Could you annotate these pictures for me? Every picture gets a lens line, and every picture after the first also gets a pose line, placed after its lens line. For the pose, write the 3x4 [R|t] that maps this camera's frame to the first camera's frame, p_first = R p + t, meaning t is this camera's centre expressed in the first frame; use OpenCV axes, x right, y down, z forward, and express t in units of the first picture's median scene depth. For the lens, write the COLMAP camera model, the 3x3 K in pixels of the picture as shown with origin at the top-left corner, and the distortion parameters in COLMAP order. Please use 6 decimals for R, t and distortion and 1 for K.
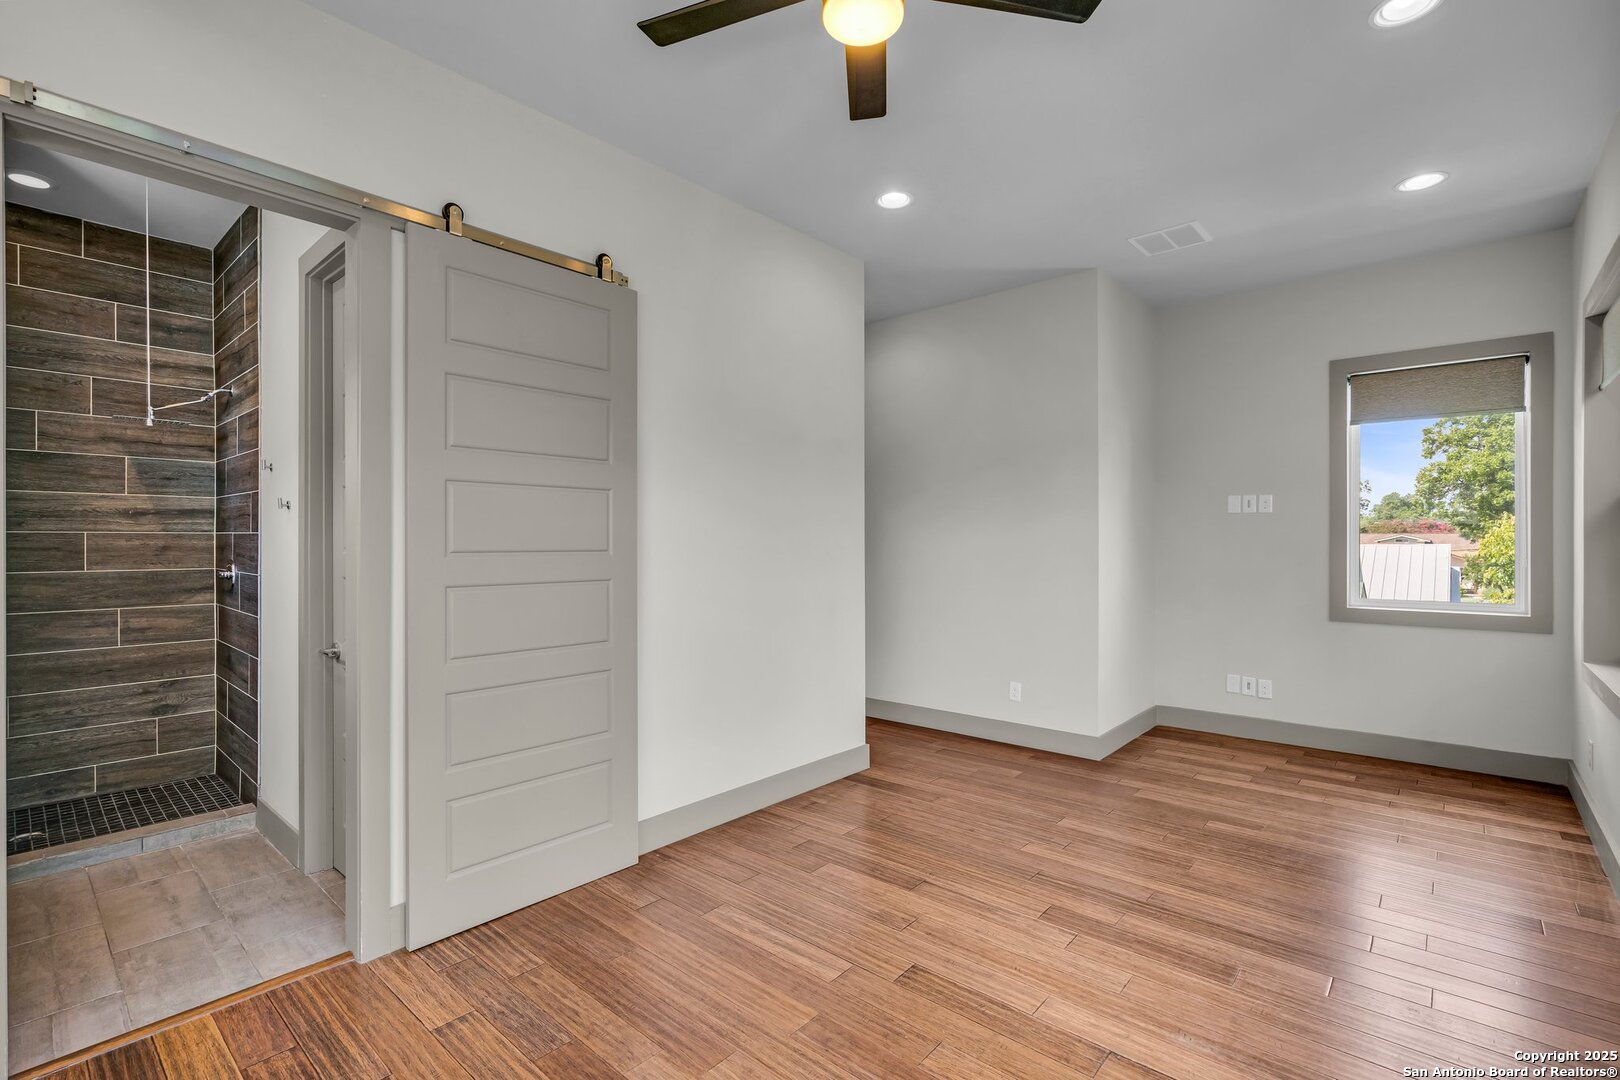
lens RADIAL K [[727.2, 0, 810.0], [0, 727.2, 540.0], [0, 0, 1]] dist [0.001477, -0.005316]
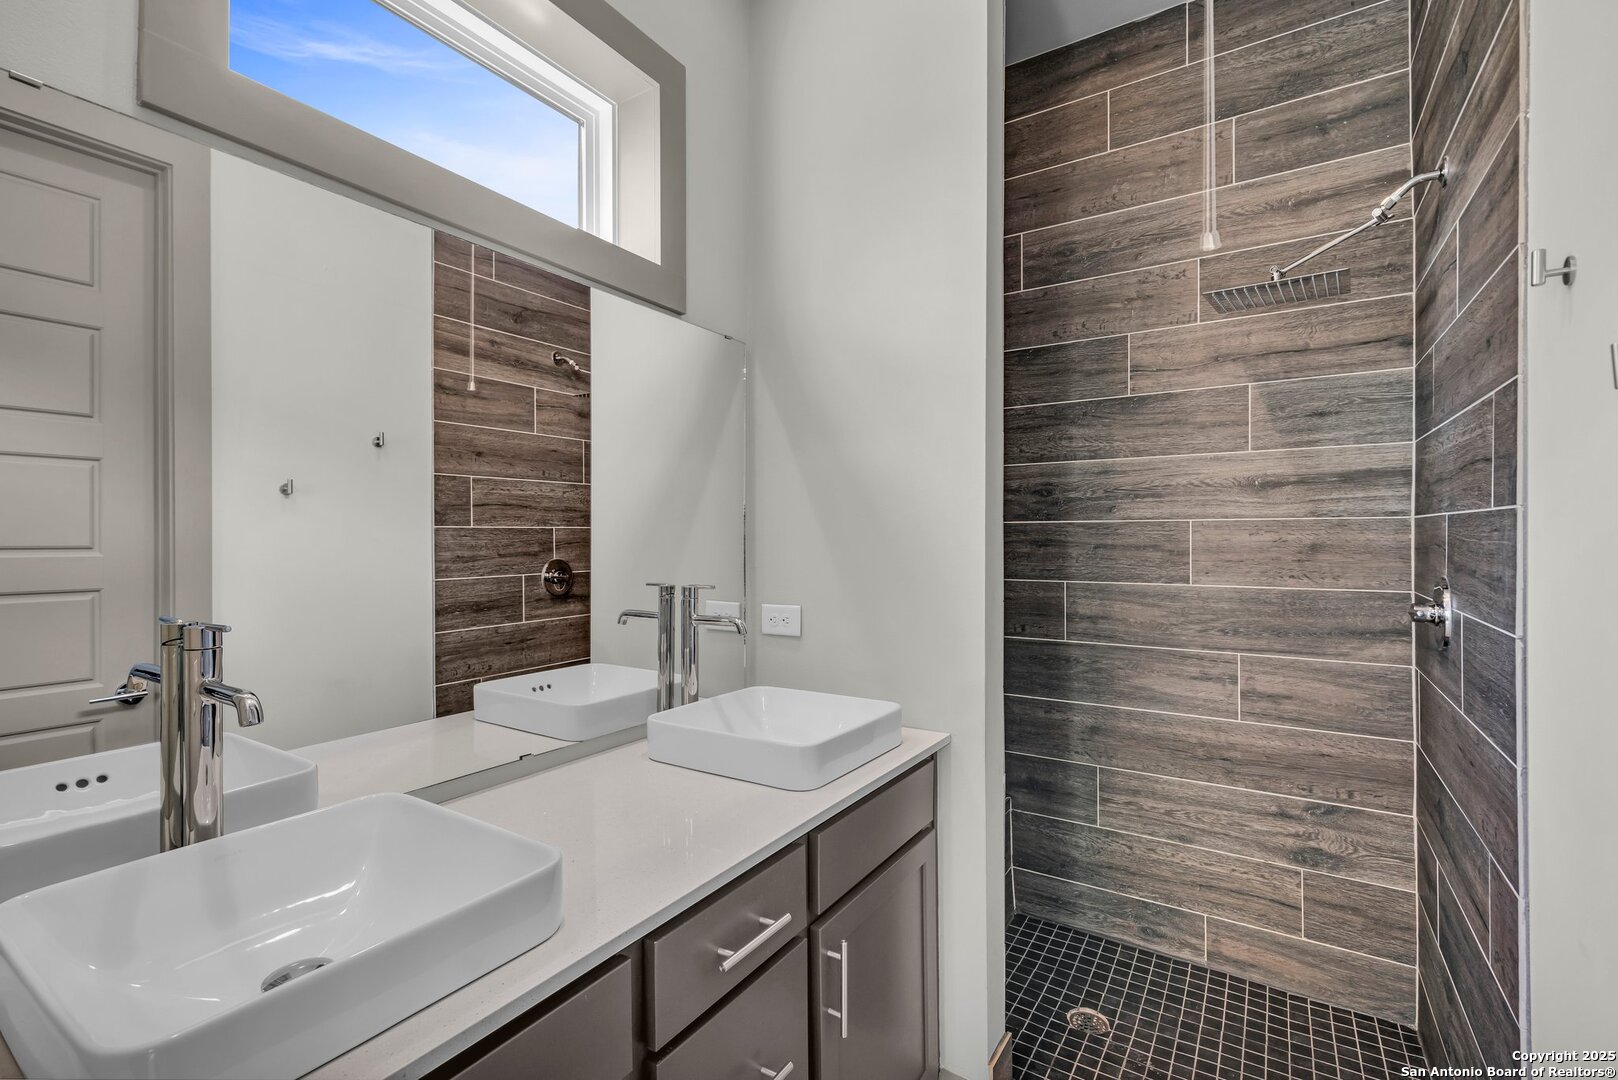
lens RADIAL K [[725.2, 0, 809.0], [0, 725.2, 540.0], [0, 0, 1]] dist [0.010021, -0.000195]
pose [[0.150641, 0.002524, -0.988585, -0.437255], [0.005666, 0.999978, 0.003416, 0.001788], [0.988572, -0.006116, 0.150623, 0.576726]]
